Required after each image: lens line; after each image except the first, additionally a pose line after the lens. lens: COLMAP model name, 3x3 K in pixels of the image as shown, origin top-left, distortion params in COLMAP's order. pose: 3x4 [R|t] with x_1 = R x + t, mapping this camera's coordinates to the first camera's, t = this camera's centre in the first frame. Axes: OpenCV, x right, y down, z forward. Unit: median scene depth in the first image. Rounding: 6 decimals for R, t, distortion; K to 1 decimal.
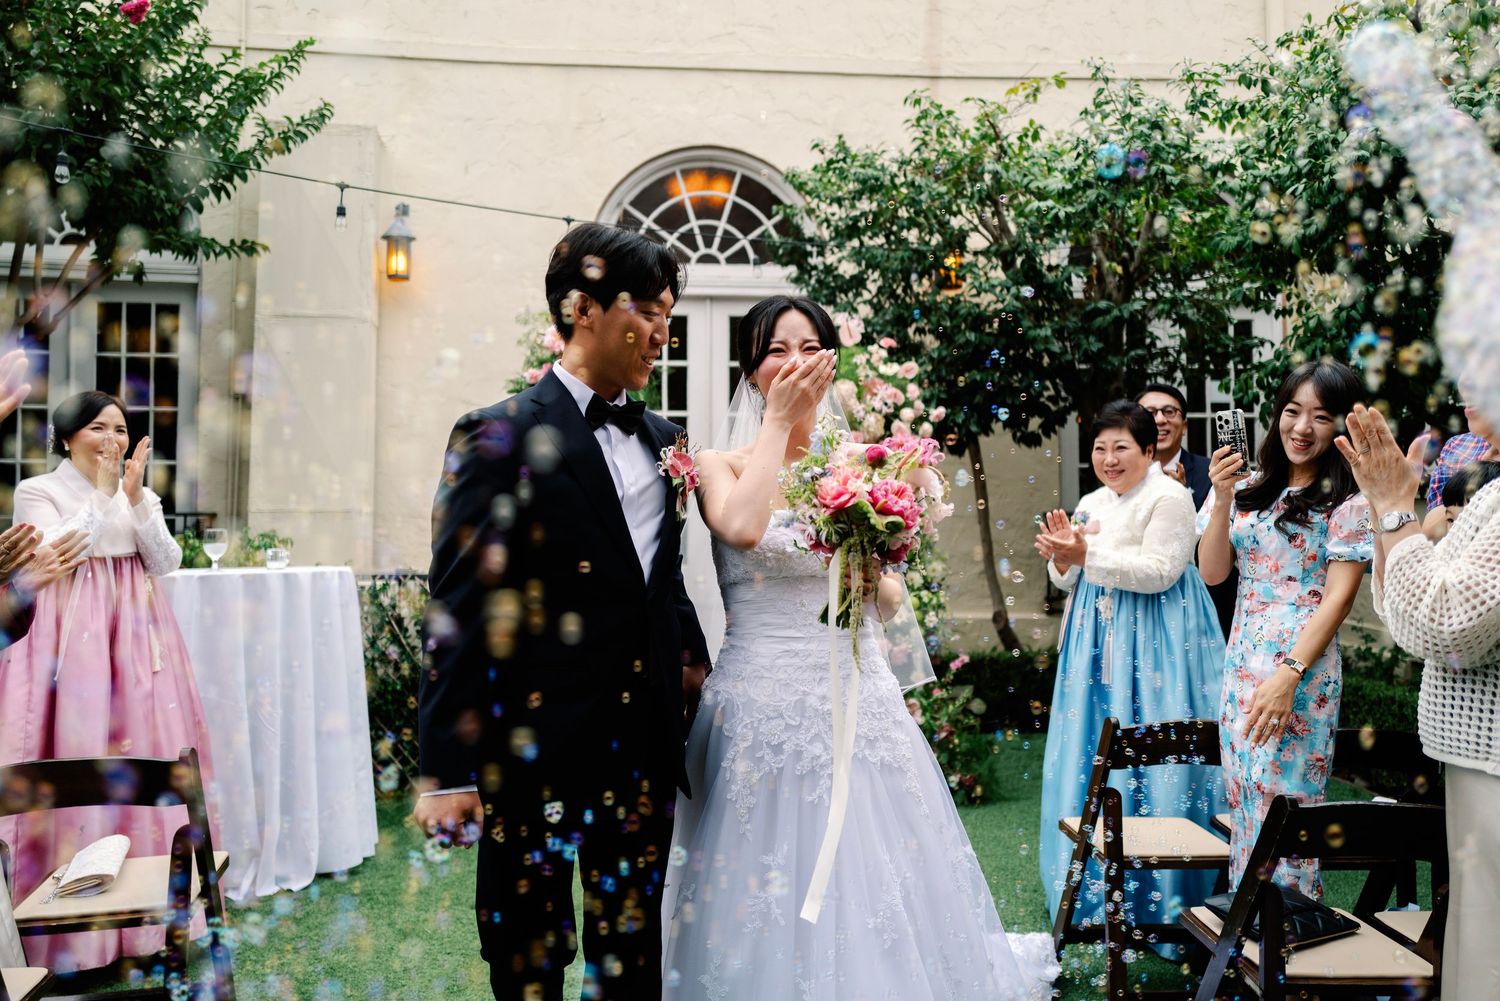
lens RADIAL K [[1220.3, 0, 799.6], [0, 1220.3, 460.4], [0, 0, 1]] dist [-0.008202, -0.001143]
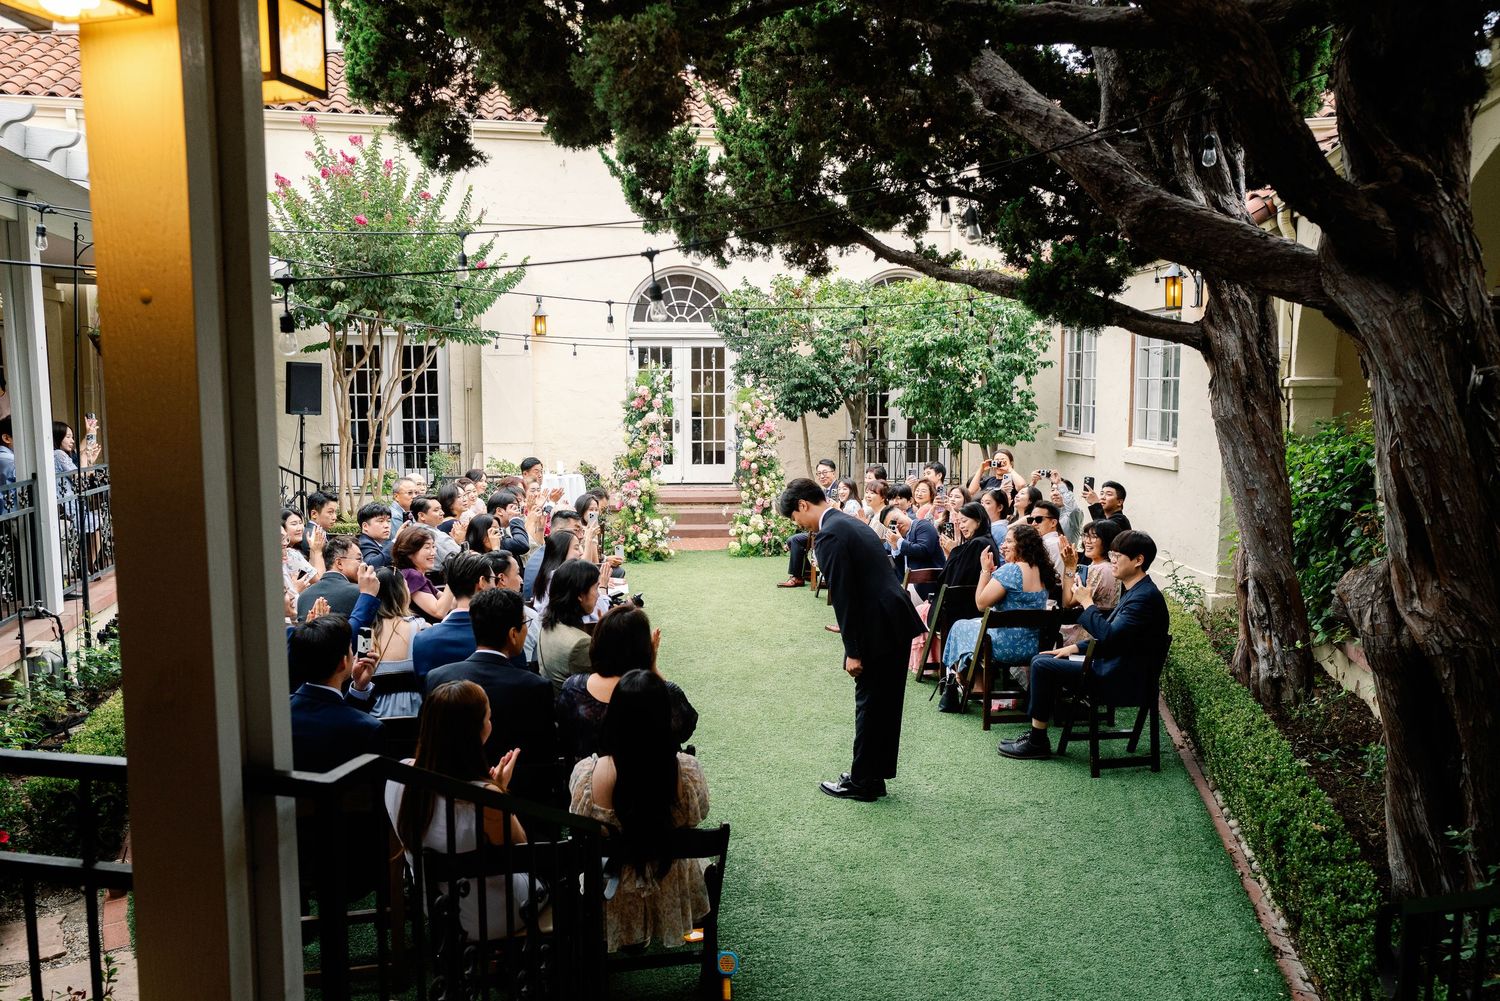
lens RADIAL K [[1121.7, 0, 752.5], [0, 1121.7, 499.3], [0, 0, 1]] dist [-0.040495, 0.064037]
pose [[0.998982, -0.004467, 0.044887, -0.050004], [-0.002015, 0.989673, 0.143330, -0.167785], [-0.045064, -0.143275, 0.988656, -1.181733]]
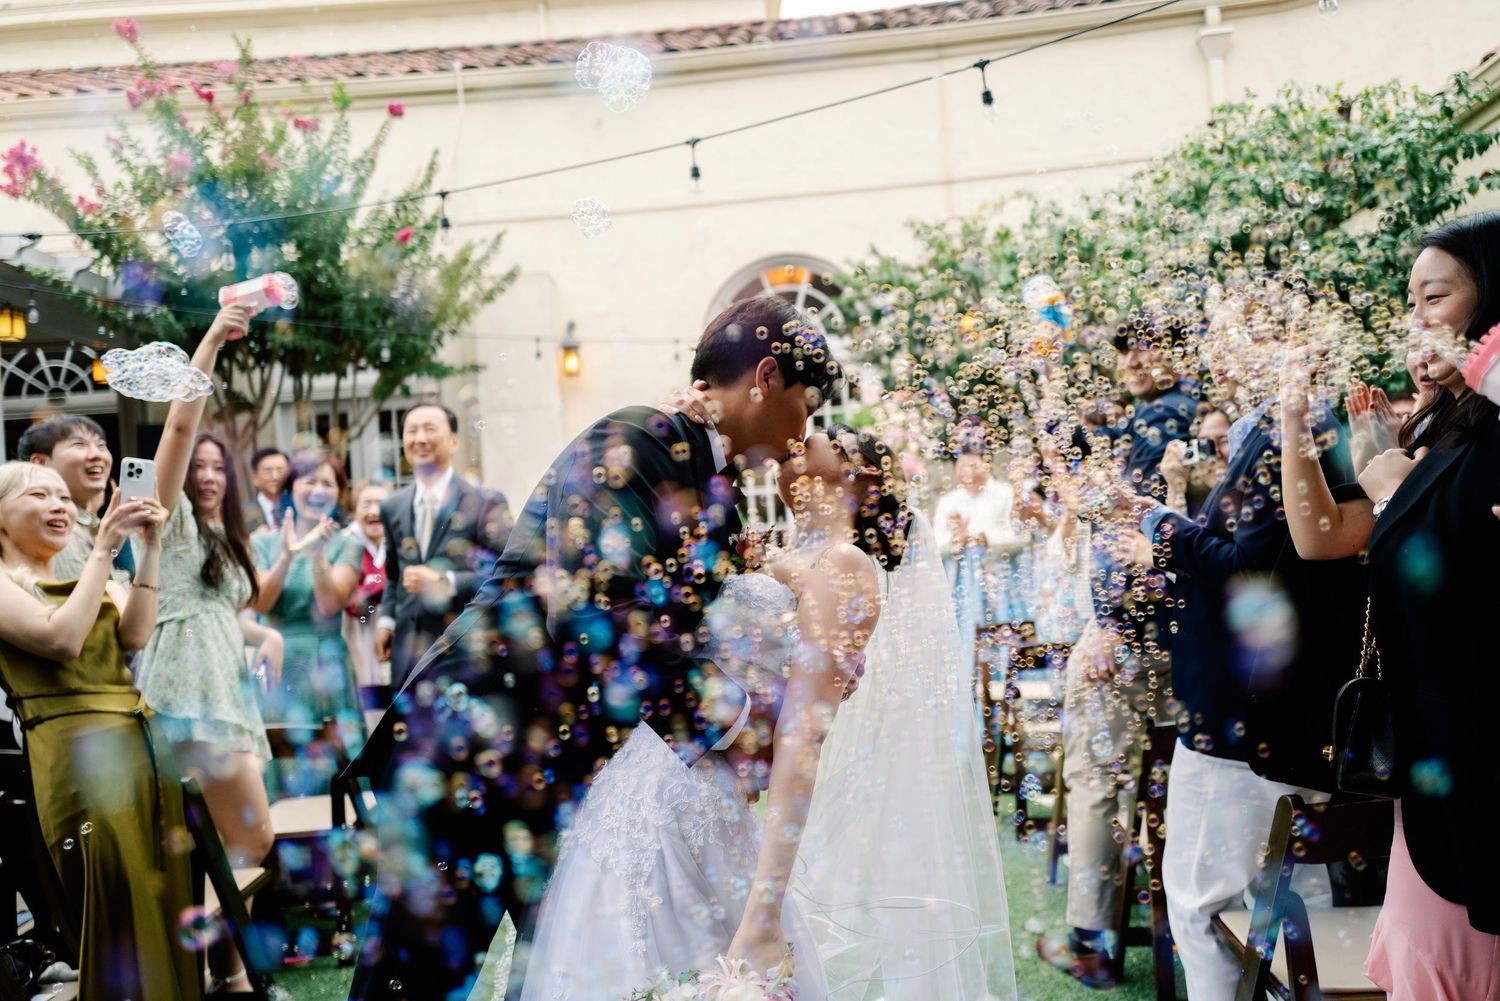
lens RADIAL K [[1132.1, 0, 746.3], [0, 1132.1, 492.5], [0, 0, 1]] dist [-0.043114, 0.096925]
pose [[0.982689, -0.075929, -0.168990, 0.095237], [0.078321, 0.996900, 0.007524, -0.006959], [0.167895, -0.020629, 0.985589, -0.306926]]
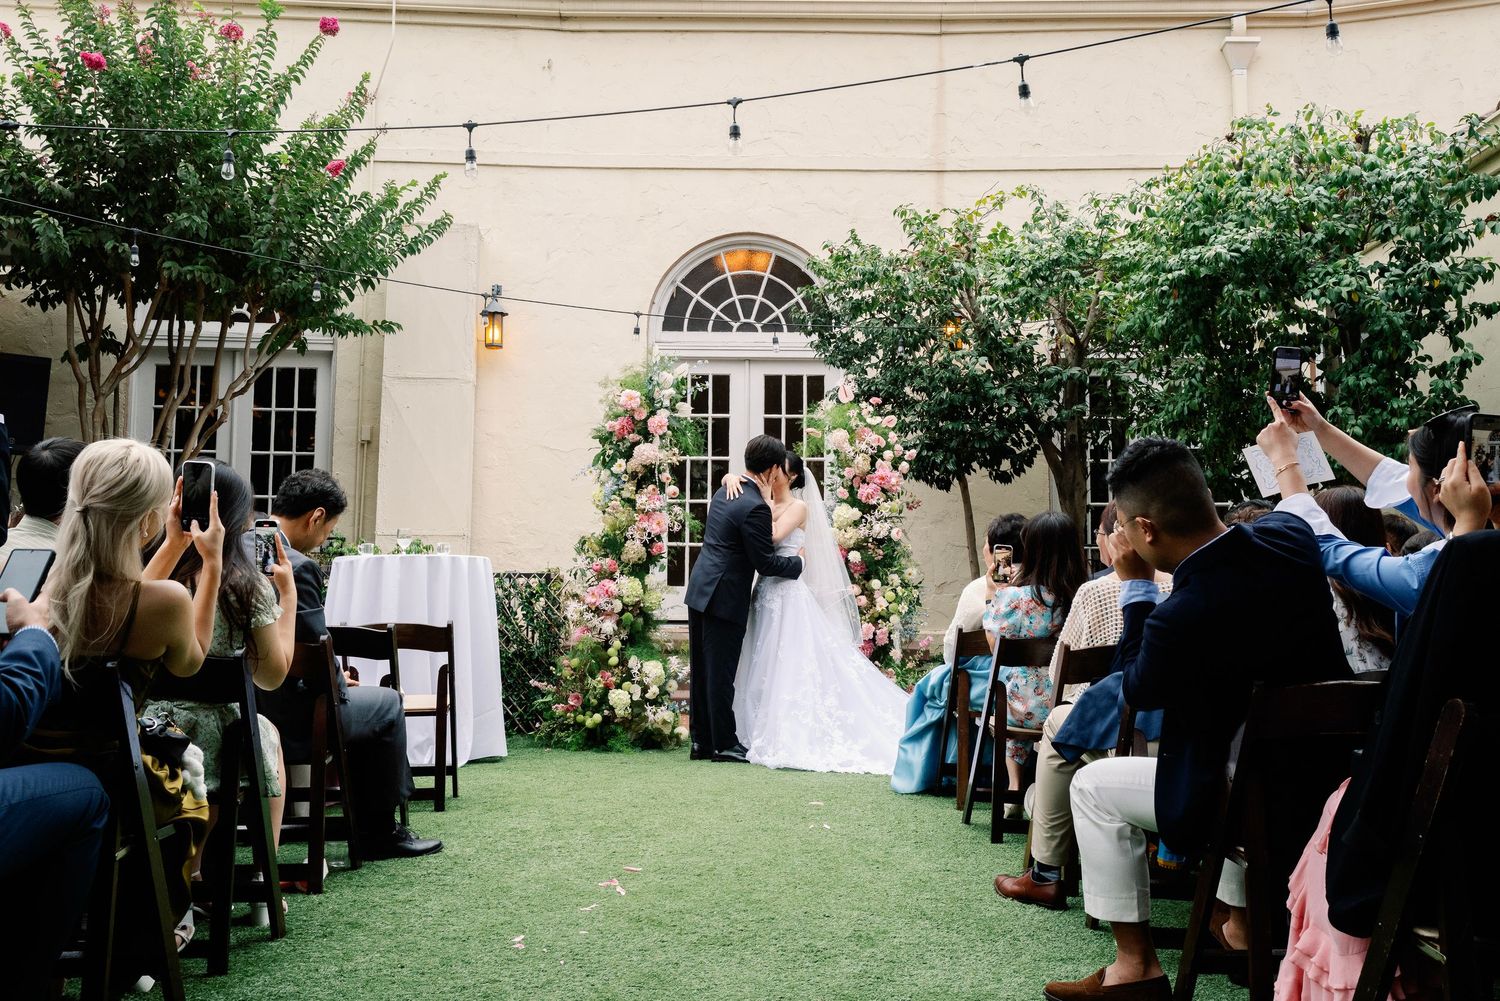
lens RADIAL K [[1422.2, 0, 747.7], [0, 1422.2, 442.7], [0, 0, 1]] dist [-0.001870, -0.012643]
pose [[0.995911, -0.000189, -0.090340, 0.061861], [-0.005024, 0.998334, -0.057476, 0.031677], [0.090201, 0.057695, 0.994251, -0.448506]]
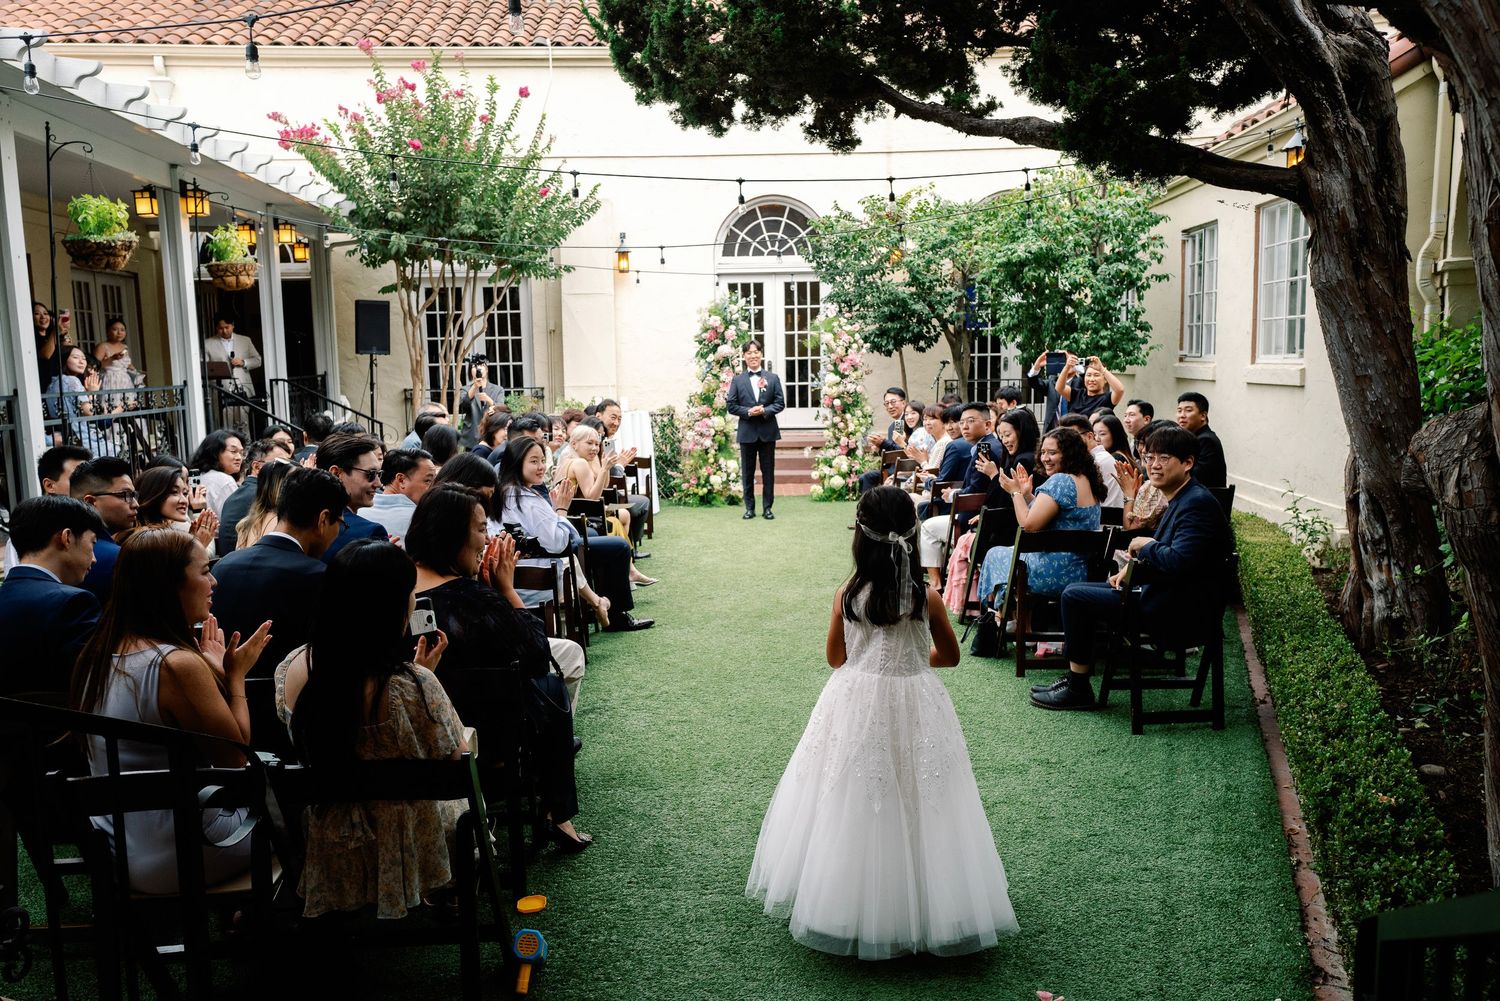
lens RADIAL K [[1121.7, 0, 752.5], [0, 1121.7, 499.3], [0, 0, 1]] dist [-0.040495, 0.064037]
pose [[0.994960, -0.004878, -0.100157, 0.087548], [0.021541, 0.985896, 0.165968, -0.091629], [0.097935, -0.167289, 0.981032, -1.038876]]
